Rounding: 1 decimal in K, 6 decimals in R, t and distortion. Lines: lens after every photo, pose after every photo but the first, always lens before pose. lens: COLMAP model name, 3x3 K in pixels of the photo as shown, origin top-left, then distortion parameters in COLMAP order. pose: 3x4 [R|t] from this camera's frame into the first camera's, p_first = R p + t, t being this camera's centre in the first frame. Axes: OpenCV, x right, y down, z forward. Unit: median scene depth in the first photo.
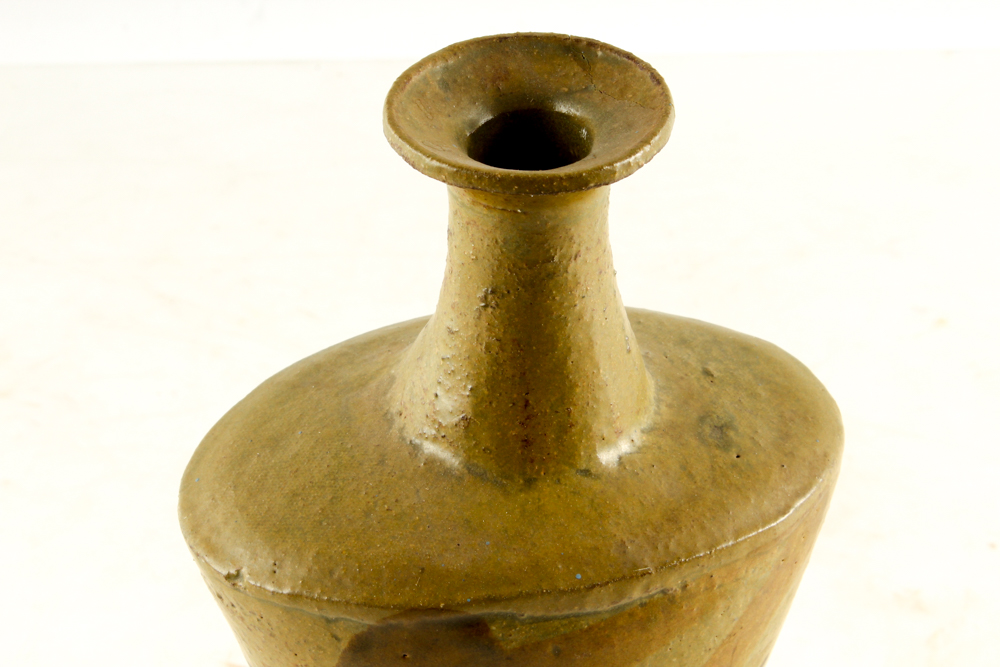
lens RADIAL K [[2243.8, 0, 504.2], [0, 2243.8, 326.3], [0, 0, 1]] dist [0.069435, 0.000000]
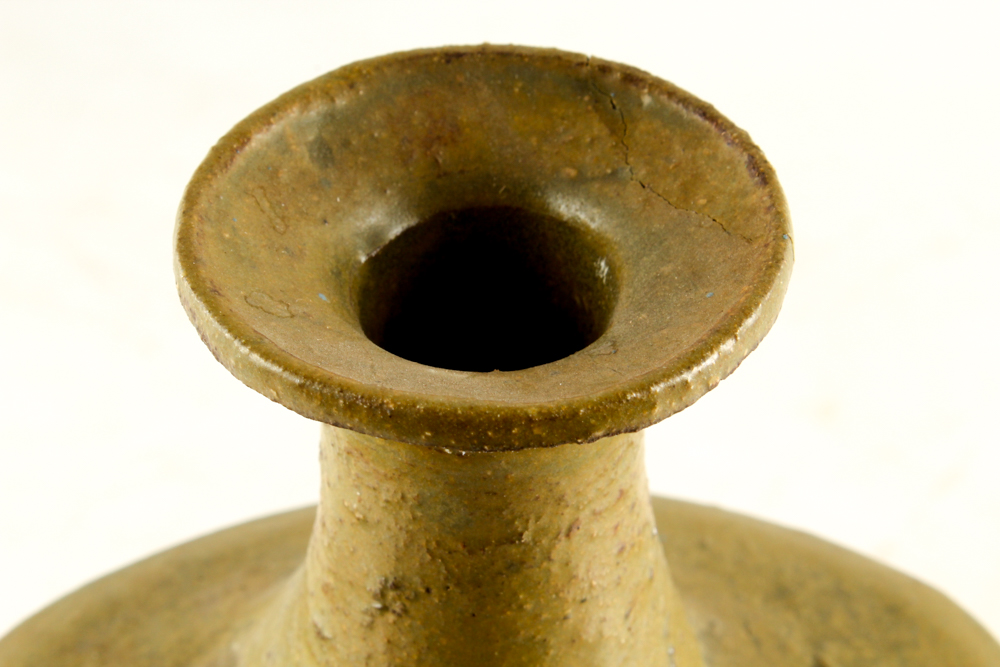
lens RADIAL K [[2243.8, 0, 497.7], [0, 2243.8, 341.5], [0, 0, 1]] dist [0.069435, 0.000000]
pose [[0.997524, 0.056984, -0.041206, 0.033732], [-0.053563, 0.995368, 0.079834, -0.107834], [0.045565, -0.077429, 0.995956, 0.514836]]
